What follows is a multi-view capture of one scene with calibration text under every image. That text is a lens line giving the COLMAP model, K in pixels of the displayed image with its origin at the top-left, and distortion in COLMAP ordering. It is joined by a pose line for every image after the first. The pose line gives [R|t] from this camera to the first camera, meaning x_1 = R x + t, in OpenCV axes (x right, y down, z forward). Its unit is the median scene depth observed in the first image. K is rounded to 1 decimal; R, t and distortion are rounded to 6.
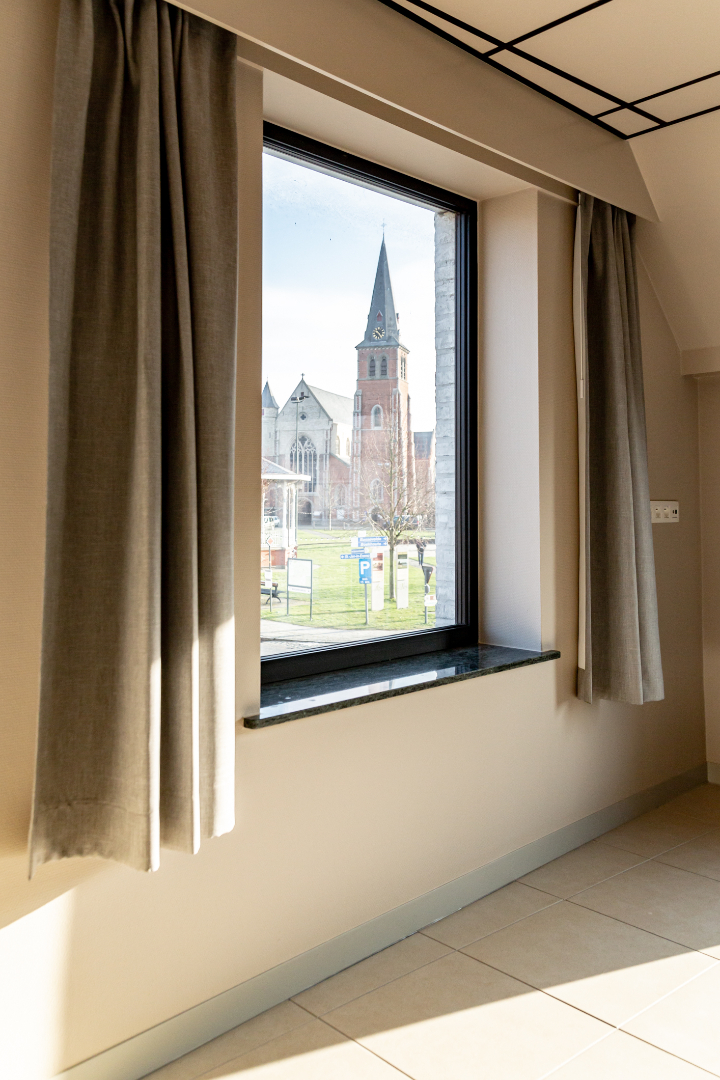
lens RADIAL K [[754.5, 0, 357.3], [0, 754.5, 502.3], [0, 0, 1]] dist [0.034509, -0.002165]
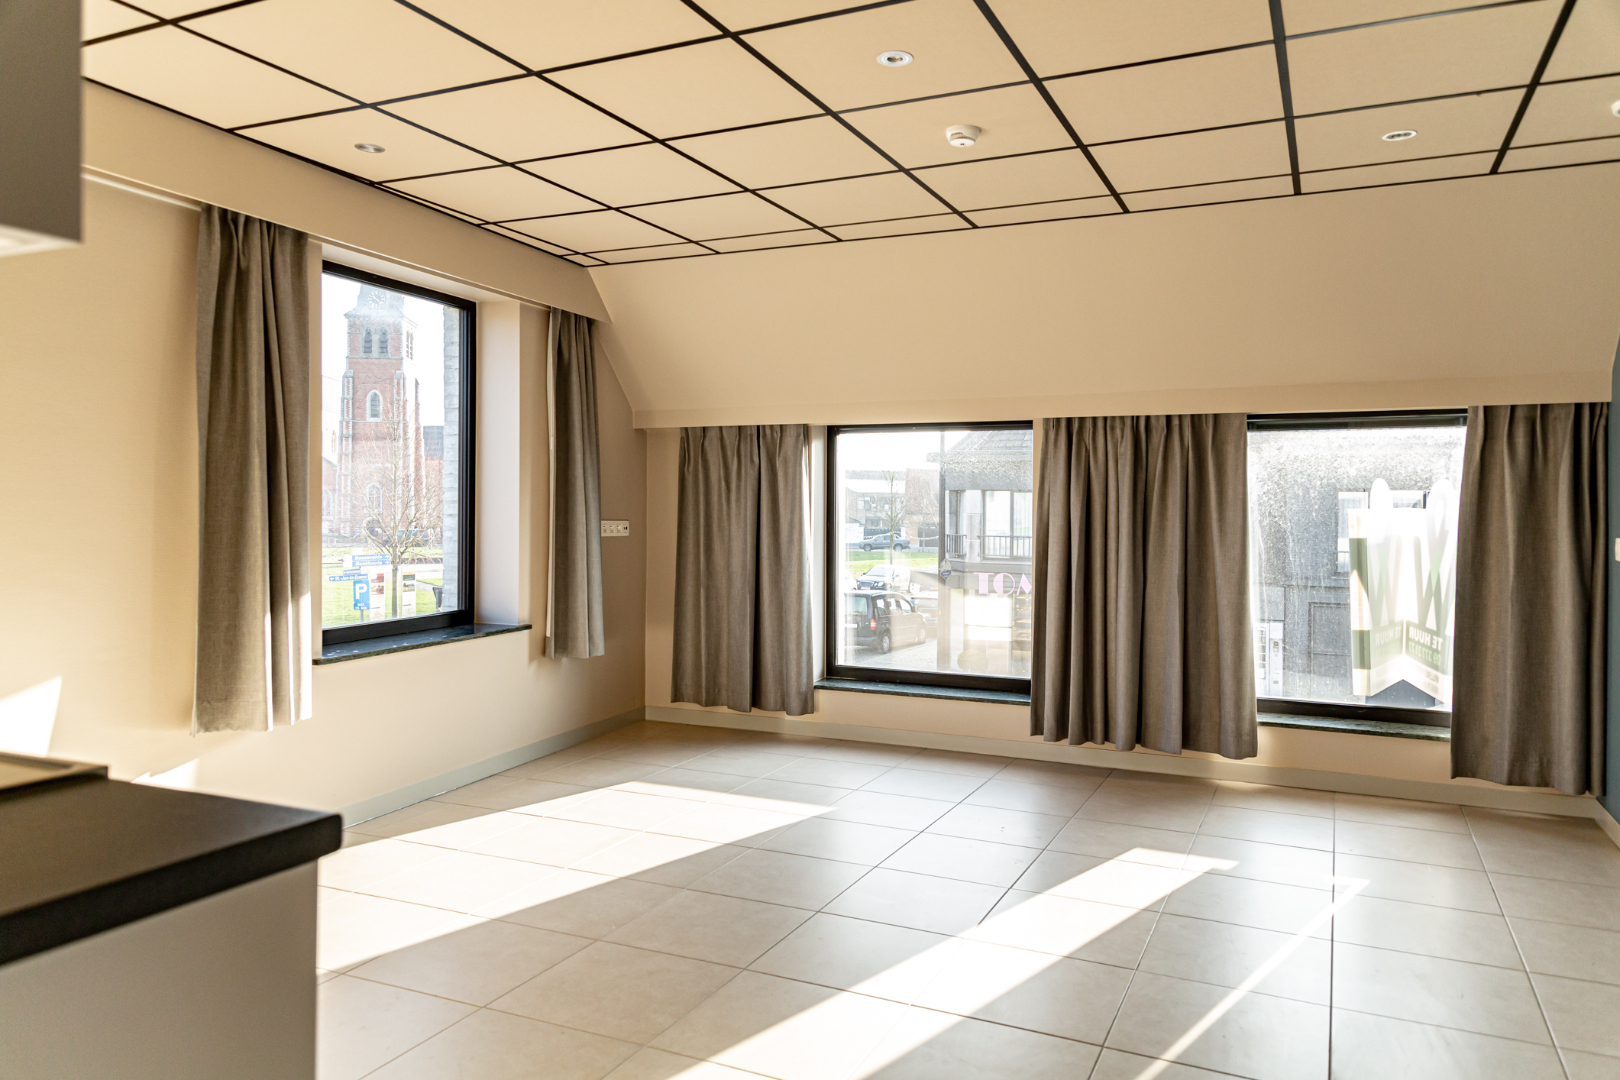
lens RADIAL K [[1105.7, 0, 839.7], [0, 1105.7, 508.9], [0, 0, 1]] dist [-0.003123, 0.058404]
pose [[0.906209, 0.005743, 0.422790, -0.089960], [-0.006247, 0.999980, -0.000194, -0.027218], [-0.422783, -0.002465, 0.906227, -1.093444]]
